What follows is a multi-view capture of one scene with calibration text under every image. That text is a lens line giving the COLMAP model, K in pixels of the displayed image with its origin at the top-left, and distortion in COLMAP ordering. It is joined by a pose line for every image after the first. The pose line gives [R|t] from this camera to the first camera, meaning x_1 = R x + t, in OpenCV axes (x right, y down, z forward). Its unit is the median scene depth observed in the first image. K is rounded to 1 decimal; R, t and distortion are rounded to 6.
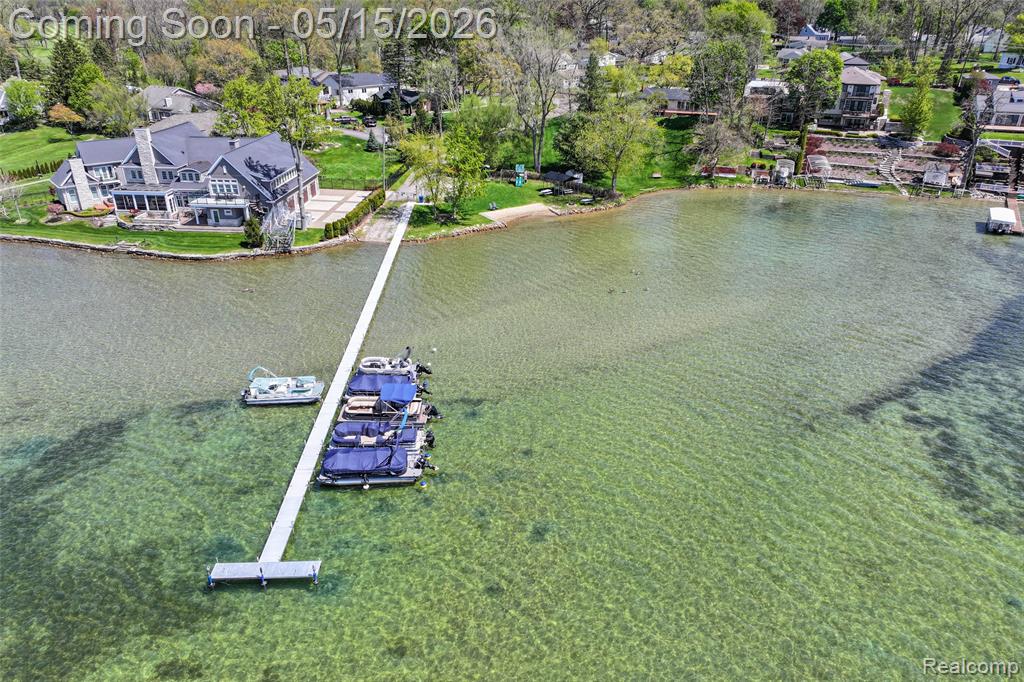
lens RADIAL K [[721.8, 0, 512.0], [0, 721.8, 341.0], [0, 0, 1]] dist [0.010339, 0.001956]
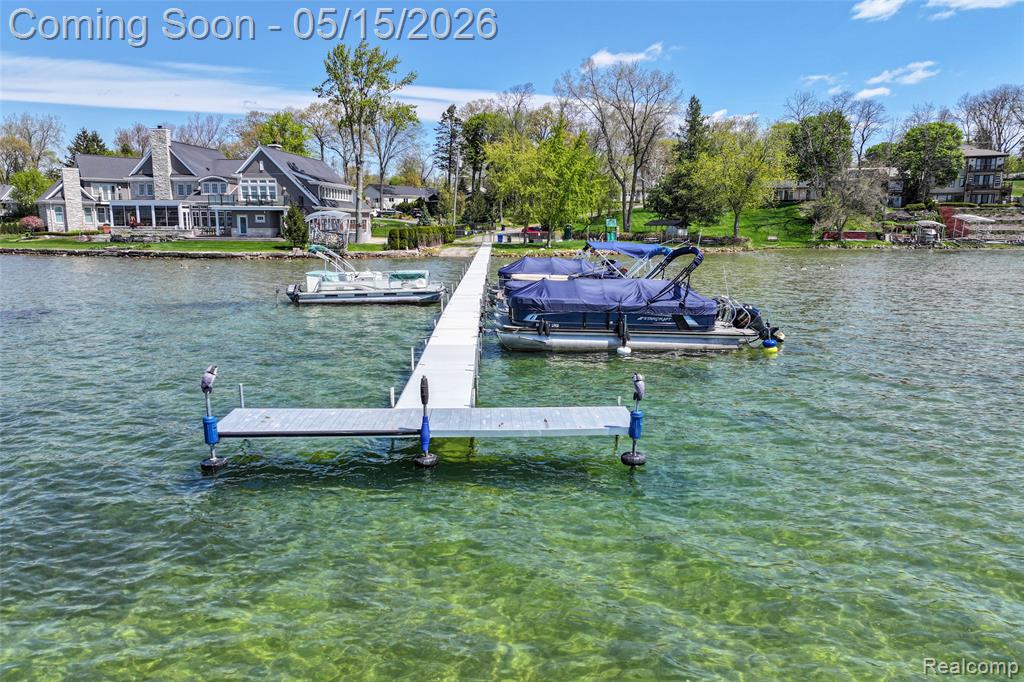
lens RADIAL K [[721.8, 0, 512.0], [0, 721.8, 341.0], [0, 0, 1]] dist [0.010339, 0.001956]
pose [[0.999998, 0.001814, 0.000059, -0.126101], [-0.001727, 0.961089, -0.276233, 0.146289], [-0.000557, 0.276232, 0.961091, 0.302112]]
